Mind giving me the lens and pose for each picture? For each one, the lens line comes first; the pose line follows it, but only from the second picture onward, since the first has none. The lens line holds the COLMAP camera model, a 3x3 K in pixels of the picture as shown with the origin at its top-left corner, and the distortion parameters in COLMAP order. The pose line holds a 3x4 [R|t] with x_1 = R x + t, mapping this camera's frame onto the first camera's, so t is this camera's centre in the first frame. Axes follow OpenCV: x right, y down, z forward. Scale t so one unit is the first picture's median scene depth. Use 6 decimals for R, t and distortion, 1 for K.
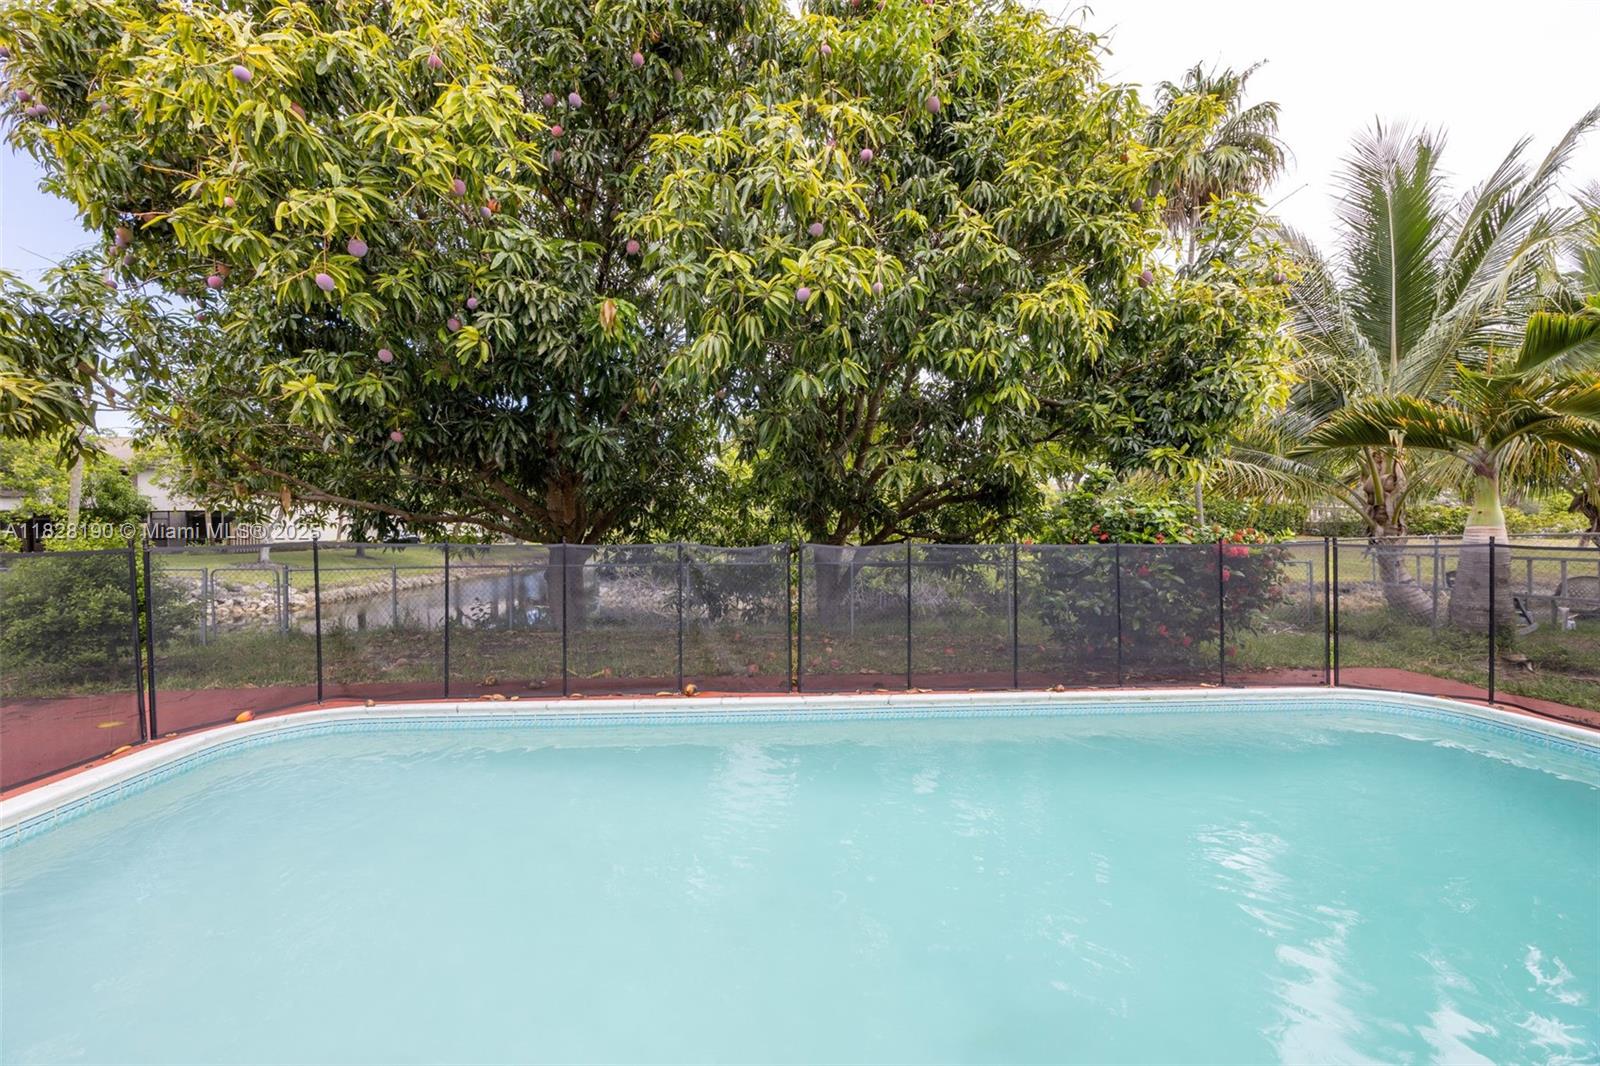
lens RADIAL K [[609.0, 0, 795.6], [0, 609.0, 536.7], [0, 0, 1]] dist [-0.001451, -0.000577]
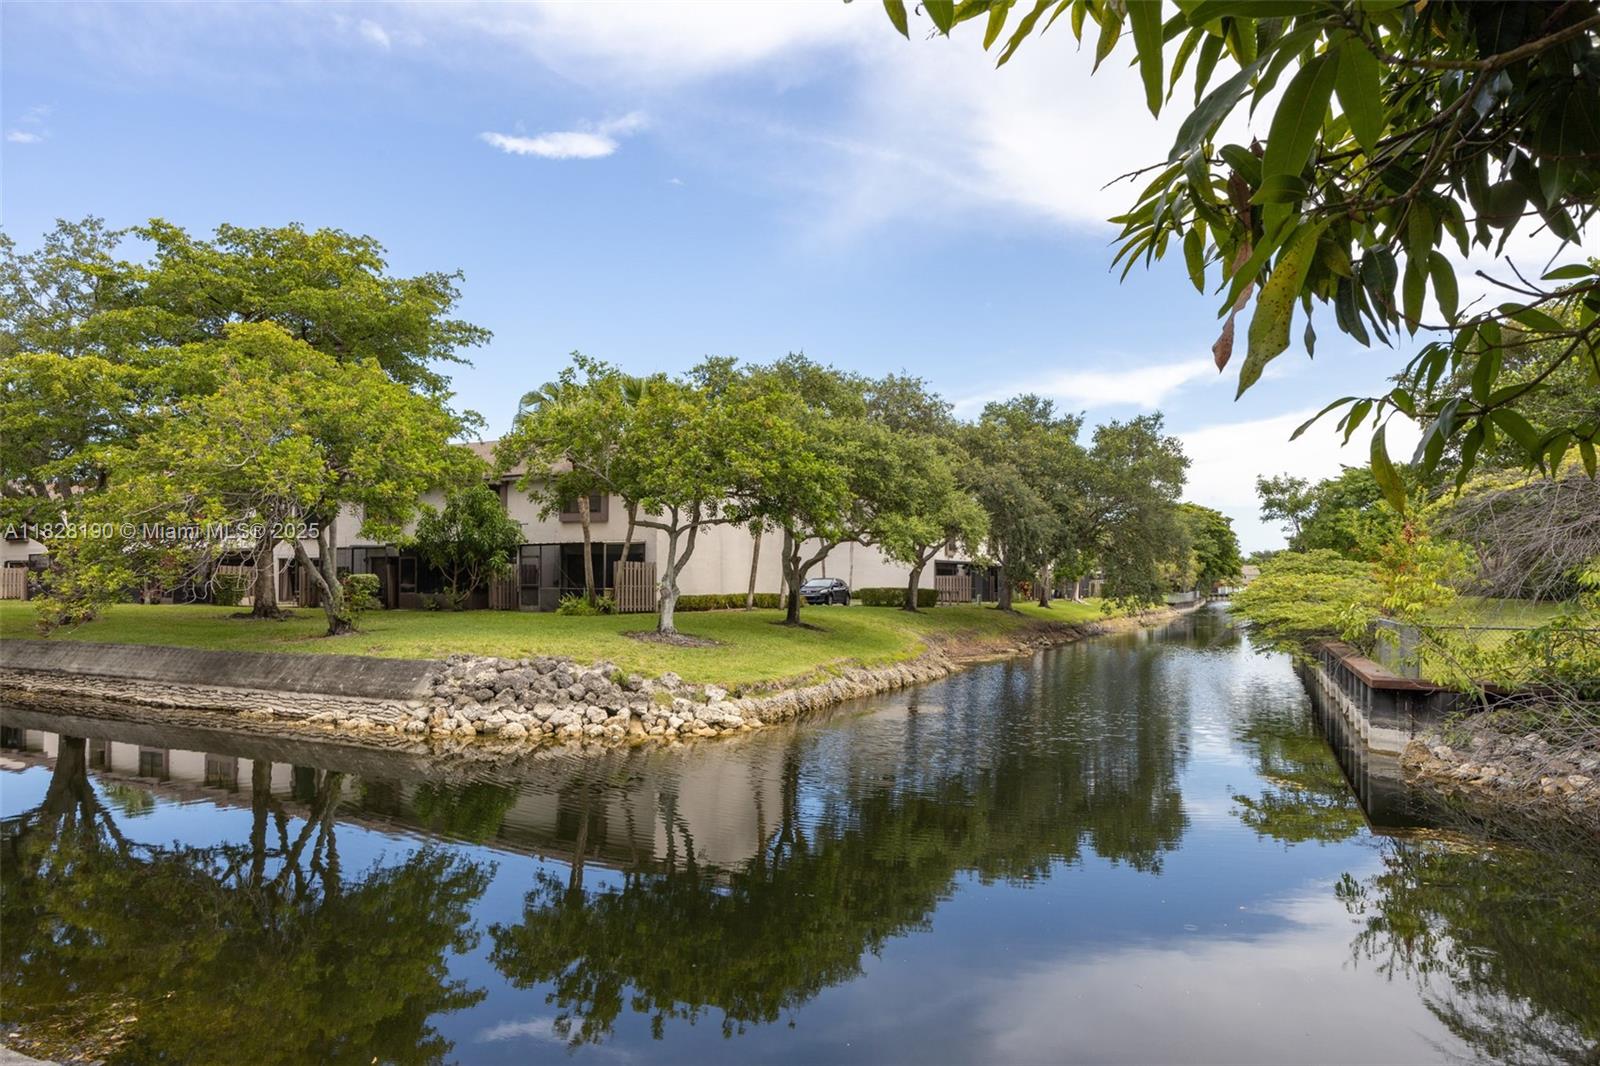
lens RADIAL K [[1004.8, 0, 798.0], [0, 1004.8, 571.8], [0, 0, 1]] dist [-0.007515, -0.000833]
pose [[0.851938, -0.002171, -0.523637, -0.322746], [-0.009629, 0.999757, -0.019811, 0.004951], [0.523553, 0.021920, 0.851711, 0.315293]]
